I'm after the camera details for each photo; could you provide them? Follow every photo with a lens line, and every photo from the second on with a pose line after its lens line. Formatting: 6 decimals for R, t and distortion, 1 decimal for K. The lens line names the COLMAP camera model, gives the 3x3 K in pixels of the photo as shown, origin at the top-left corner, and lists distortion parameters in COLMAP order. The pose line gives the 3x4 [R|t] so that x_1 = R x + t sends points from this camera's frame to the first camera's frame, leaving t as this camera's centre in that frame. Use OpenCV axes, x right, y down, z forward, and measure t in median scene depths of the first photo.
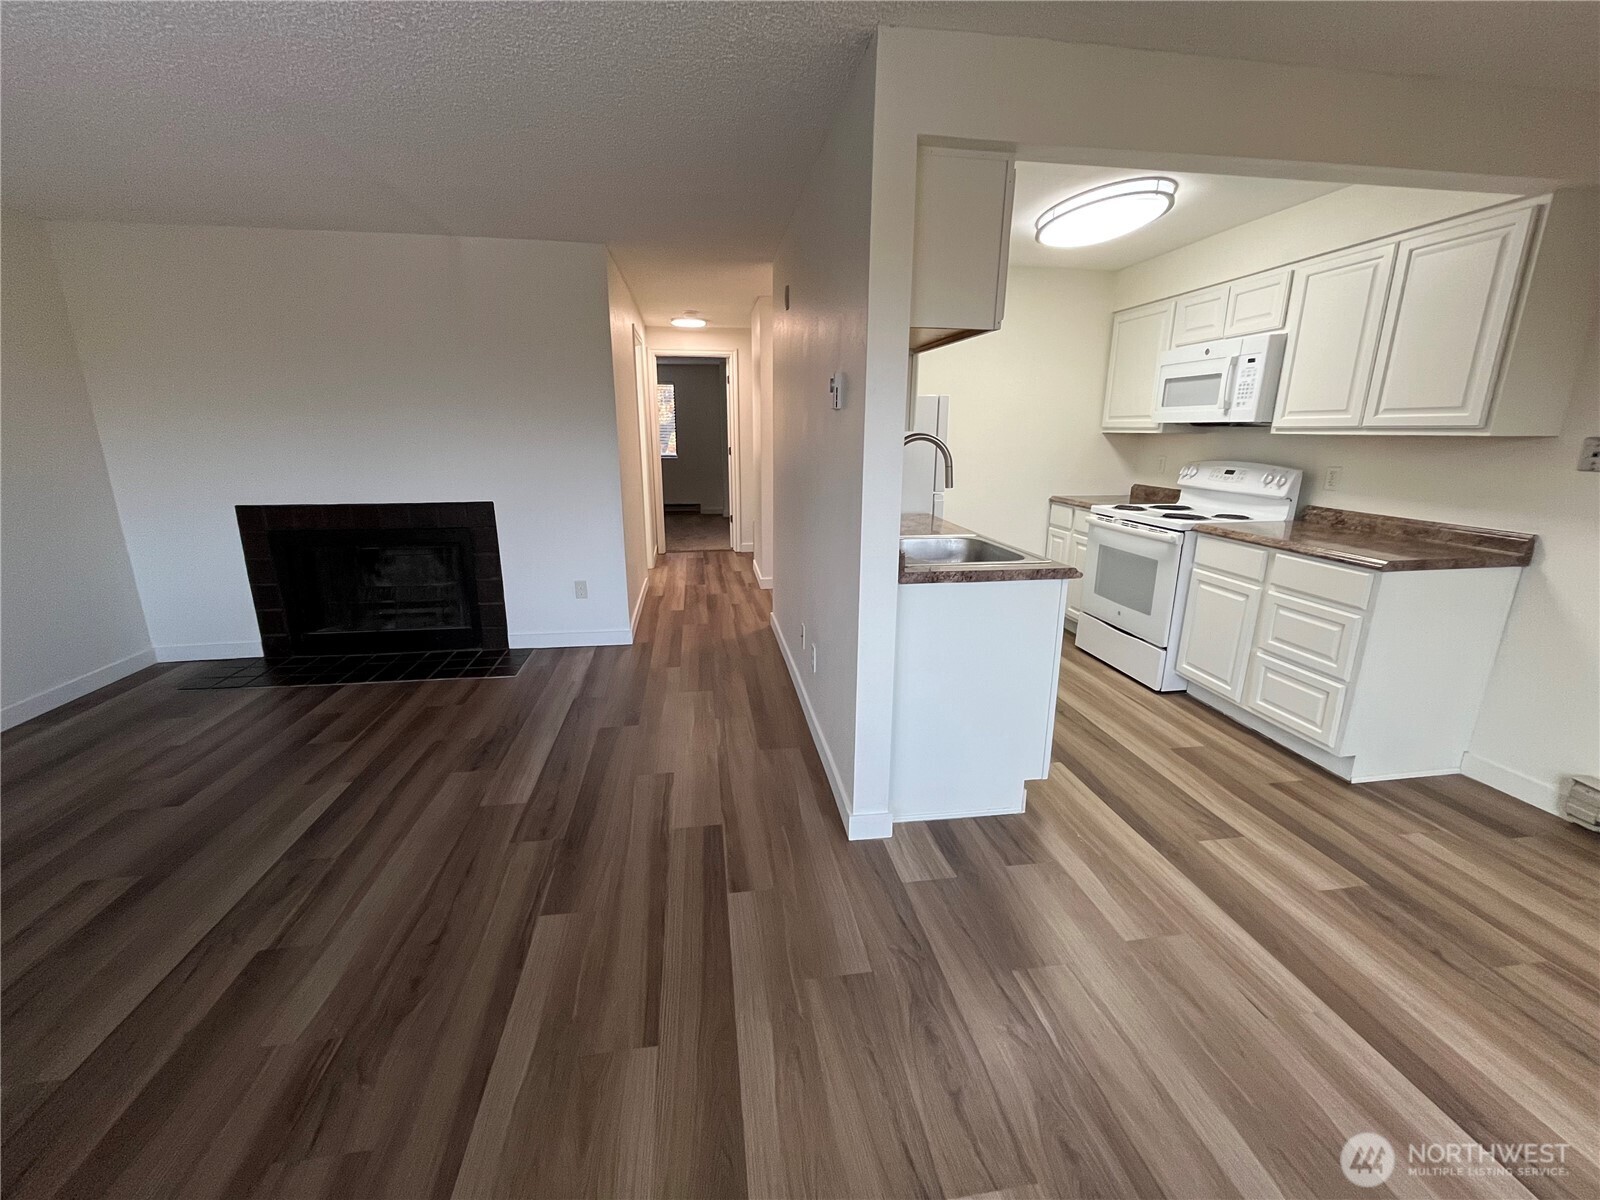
lens RADIAL K [[664.8, 0, 800.0], [0, 664.8, 600.0], [0, 0, 1]] dist [0.002409, 0.000452]
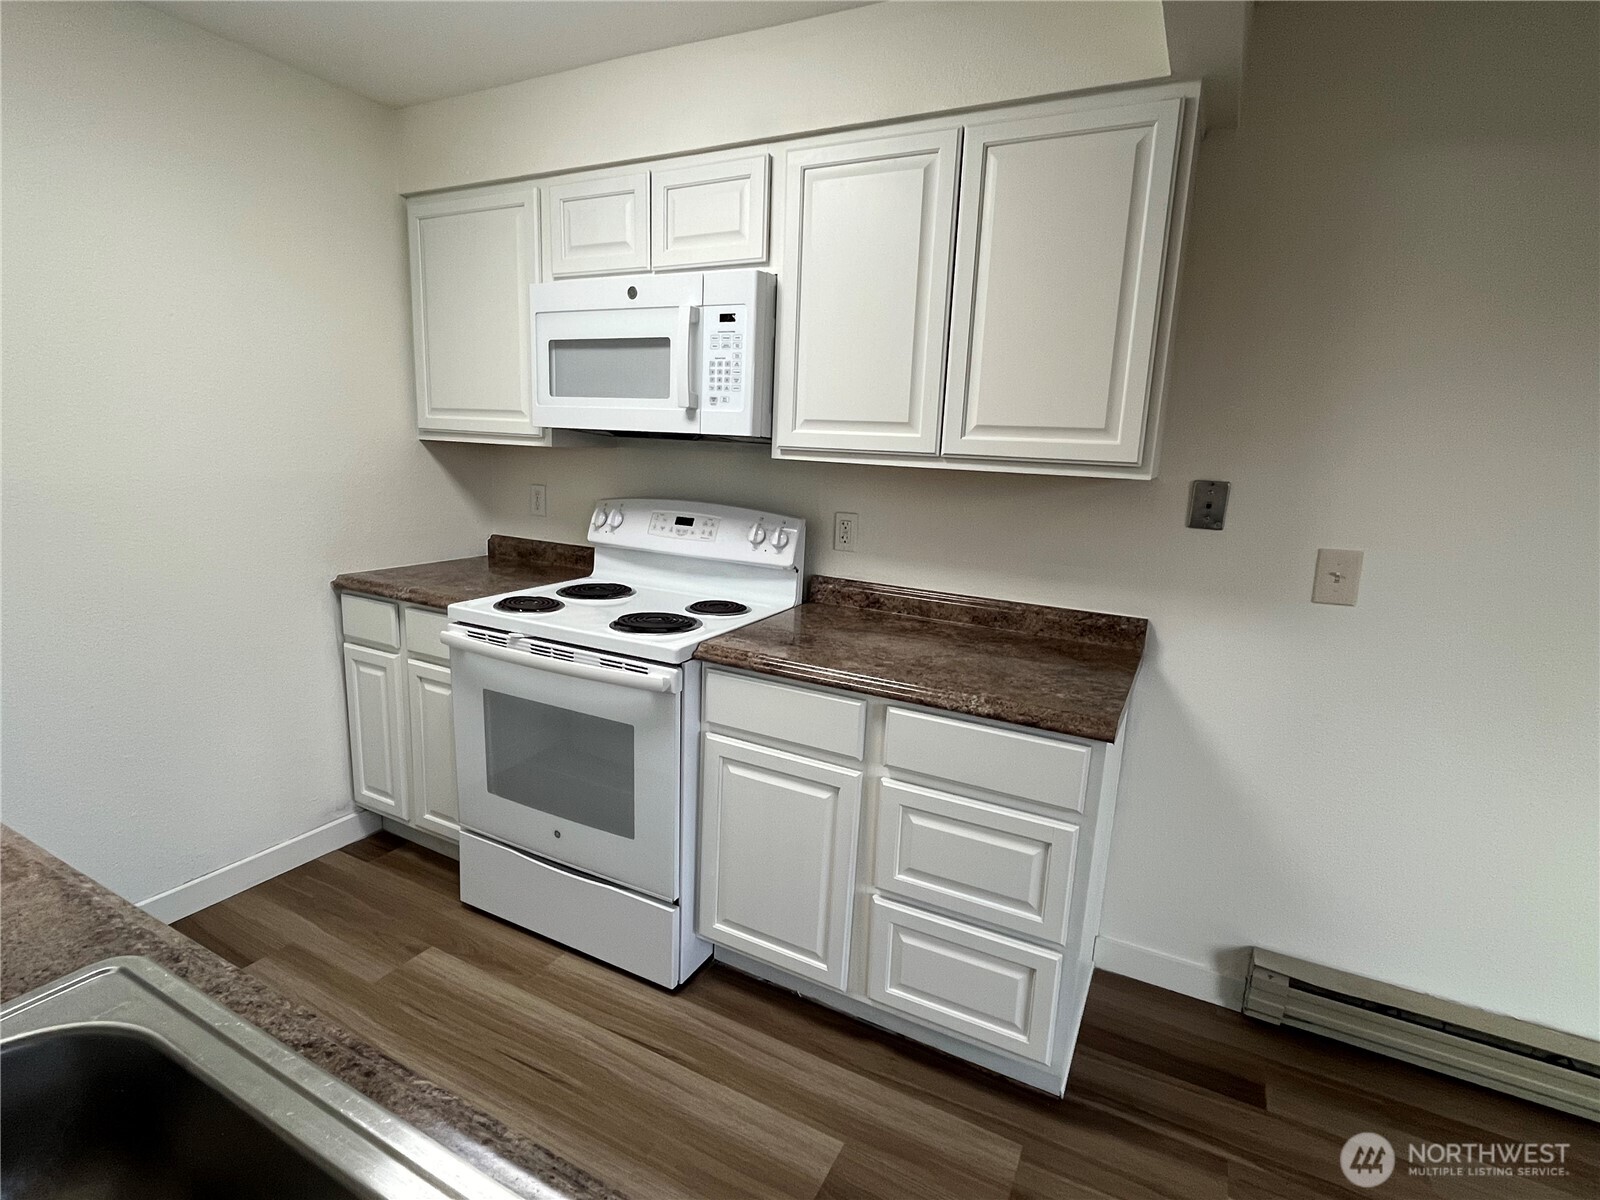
lens RADIAL K [[800.5, 0, 800.0], [0, 800.5, 600.0], [0, 0, 1]] dist [-0.003068, -0.000288]
pose [[0.597537, -0.140768, 0.789388, 0.187232], [0.163133, 0.985222, 0.052204, -0.163623], [-0.785071, 0.097582, 0.611671, 0.584074]]
